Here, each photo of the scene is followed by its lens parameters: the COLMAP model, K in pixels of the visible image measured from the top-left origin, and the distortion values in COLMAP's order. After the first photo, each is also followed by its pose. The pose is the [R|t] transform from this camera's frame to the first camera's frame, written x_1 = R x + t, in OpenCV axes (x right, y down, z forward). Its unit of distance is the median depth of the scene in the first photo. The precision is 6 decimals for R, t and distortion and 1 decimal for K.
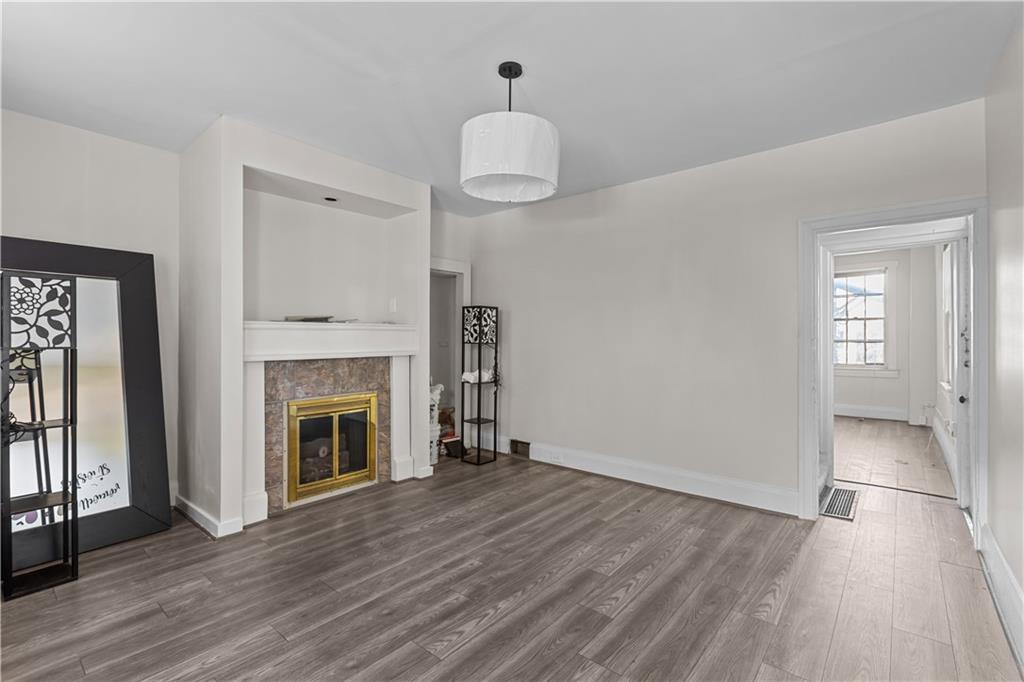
lens RADIAL K [[461.6, 0, 517.4], [0, 461.6, 340.0], [0, 0, 1]] dist [-0.002467, 0.000605]
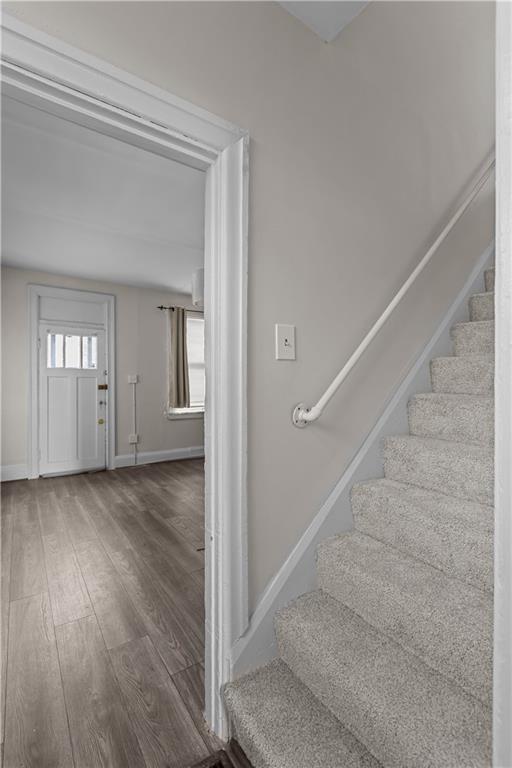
lens RADIAL K [[346.2, 0, 250.8], [0, 346.2, 385.9], [0, 0, 1]] dist [-0.002467, 0.000605]
pose [[-0.276304, 0.006870, -0.961046, 0.966001], [-0.001501, 0.999970, 0.007579, 0.003995], [0.961069, 0.003537, -0.276286, 1.100971]]
